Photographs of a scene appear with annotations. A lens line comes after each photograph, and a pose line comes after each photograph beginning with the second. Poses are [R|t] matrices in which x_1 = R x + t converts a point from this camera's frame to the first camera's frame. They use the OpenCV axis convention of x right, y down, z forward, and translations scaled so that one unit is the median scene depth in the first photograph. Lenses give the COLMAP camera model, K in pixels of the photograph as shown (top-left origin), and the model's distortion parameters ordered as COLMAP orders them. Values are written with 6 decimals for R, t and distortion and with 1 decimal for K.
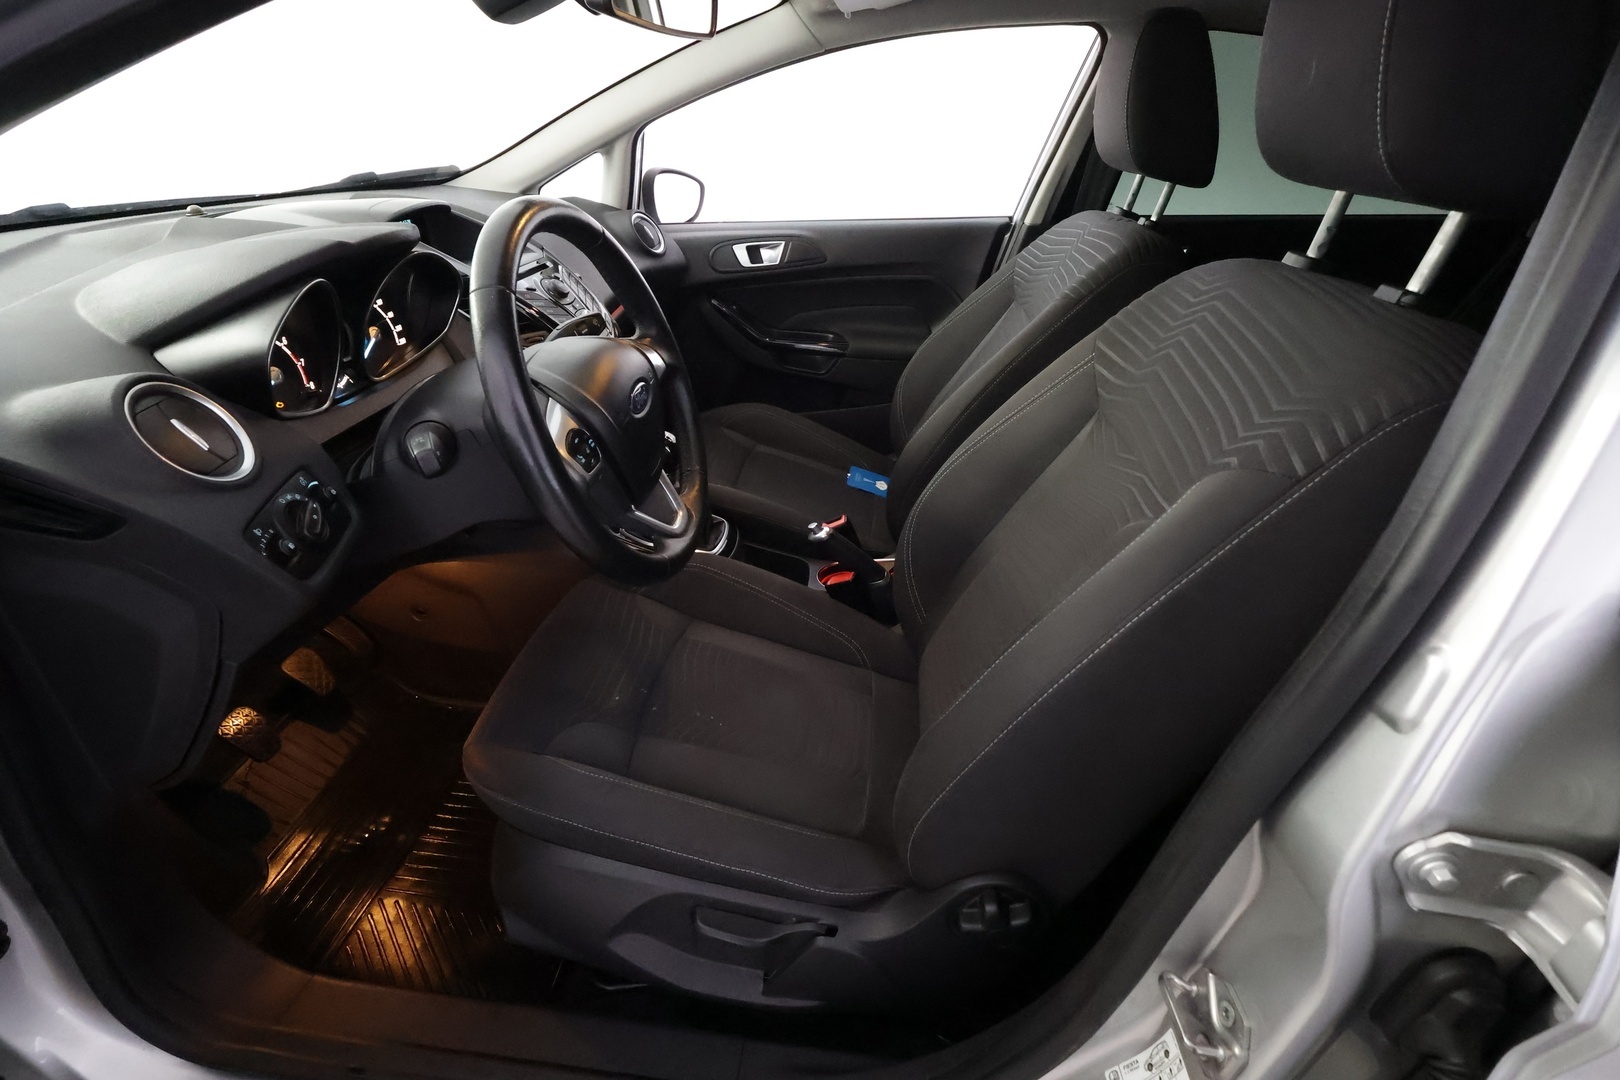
lens RADIAL K [[753.3, 0, 810.0], [0, 753.3, 540.0], [0, 0, 1]] dist [0.016282, 0.000691]
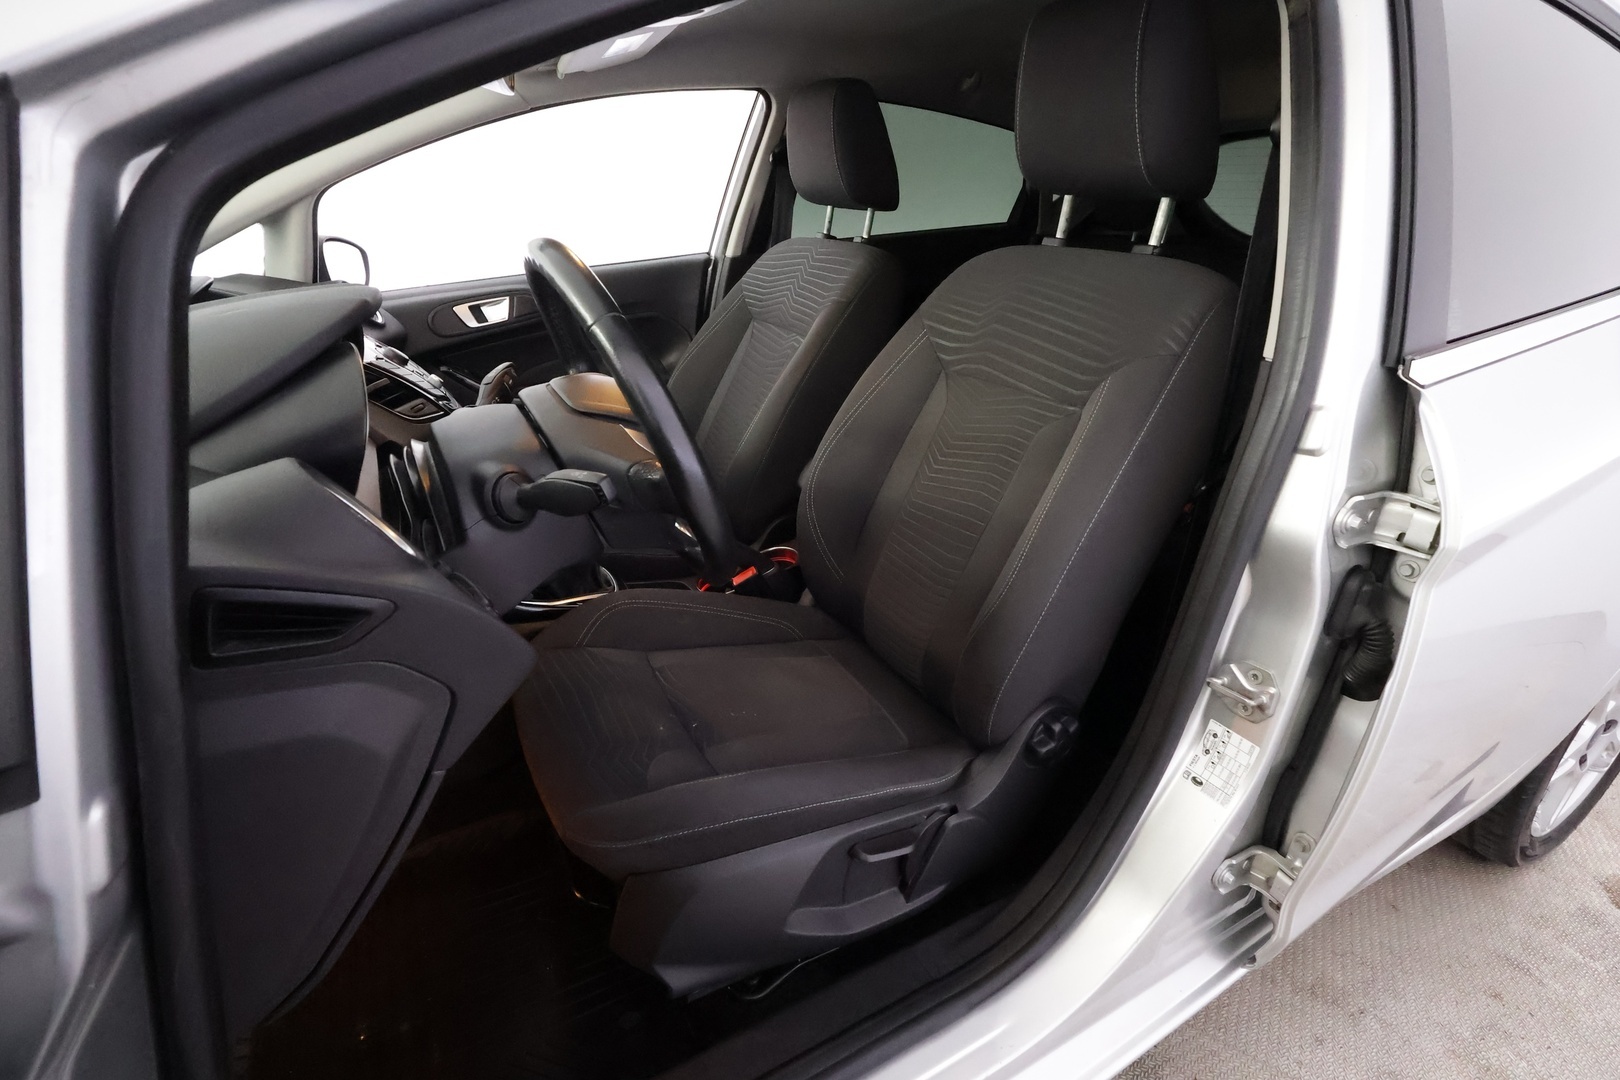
lens RADIAL K [[753.3, 0, 810.0], [0, 753.3, 540.0], [0, 0, 1]] dist [0.016282, 0.000691]
pose [[0.825509, -0.277633, 0.491380, -0.358605], [0.308443, 0.951049, 0.019171, 0.008878], [-0.472649, 0.135737, 0.870734, 0.003142]]
